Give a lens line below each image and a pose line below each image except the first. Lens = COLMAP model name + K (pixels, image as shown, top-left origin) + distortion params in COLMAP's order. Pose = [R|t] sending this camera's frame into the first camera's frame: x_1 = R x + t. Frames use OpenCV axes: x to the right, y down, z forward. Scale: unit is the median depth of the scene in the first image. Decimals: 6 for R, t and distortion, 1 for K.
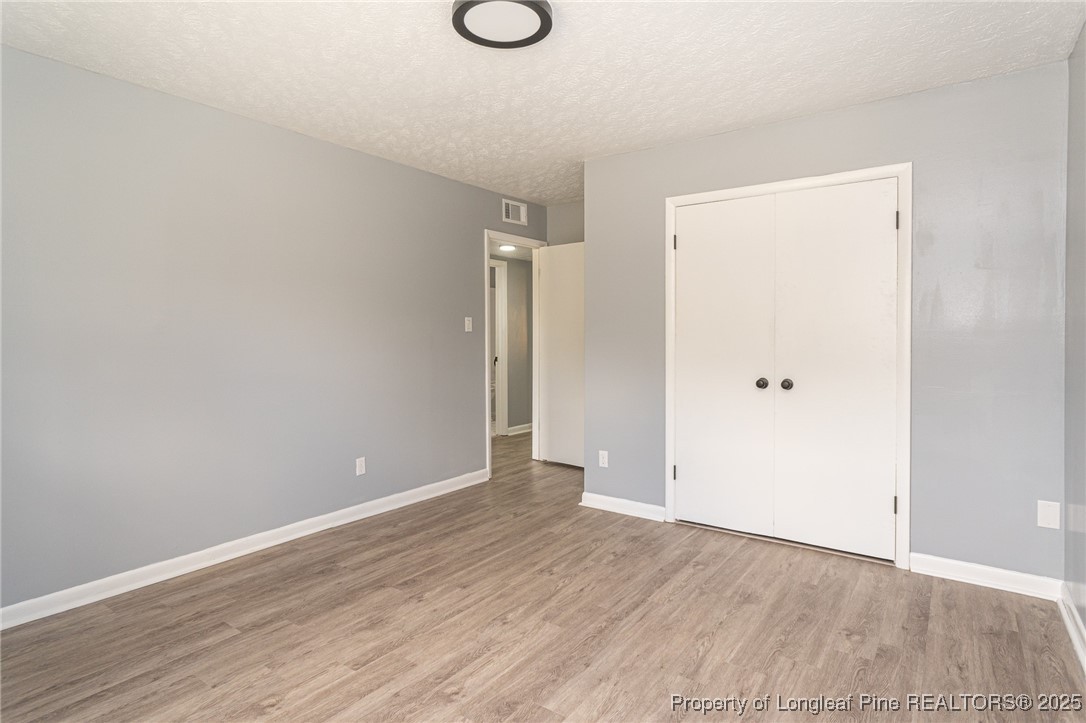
lens RADIAL K [[587.4, 0, 542.5], [0, 587.4, 355.7], [0, 0, 1]] dist [-0.012817, 0.005624]
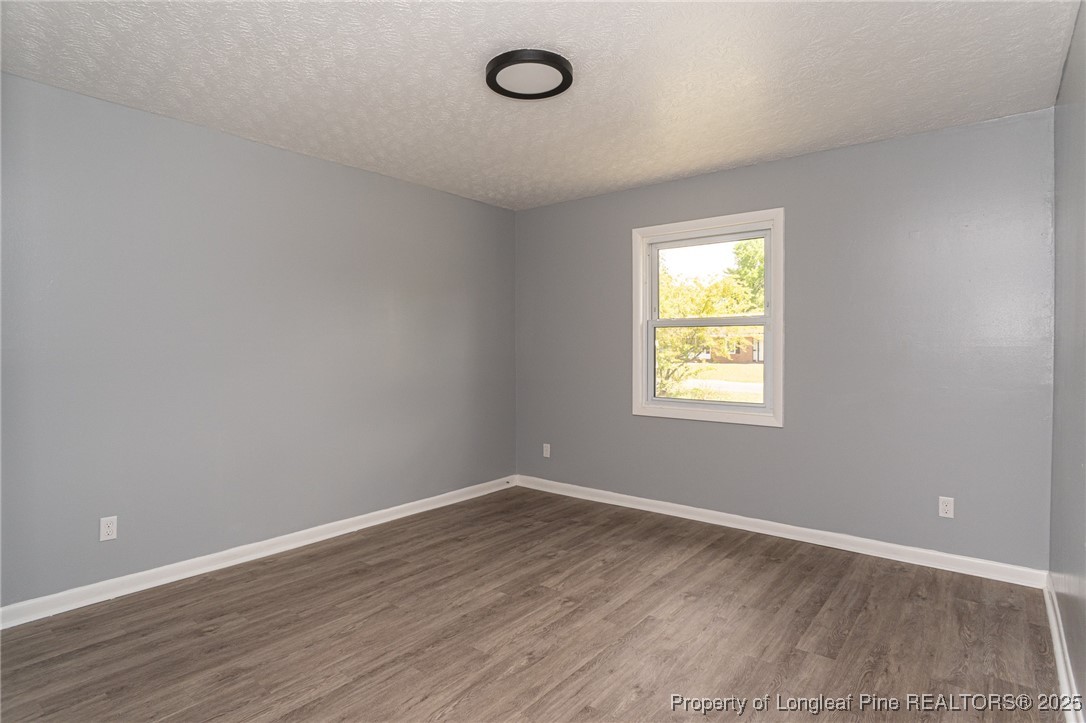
lens RADIAL K [[587.4, 0, 543.4], [0, 587.4, 358.0], [0, 0, 1]] dist [-0.012817, 0.005624]
pose [[-0.998699, 0.002976, 0.050905, -0.126432], [0.005796, 0.998452, 0.055326, -0.068500], [-0.050662, 0.055549, -0.997170, 1.792750]]
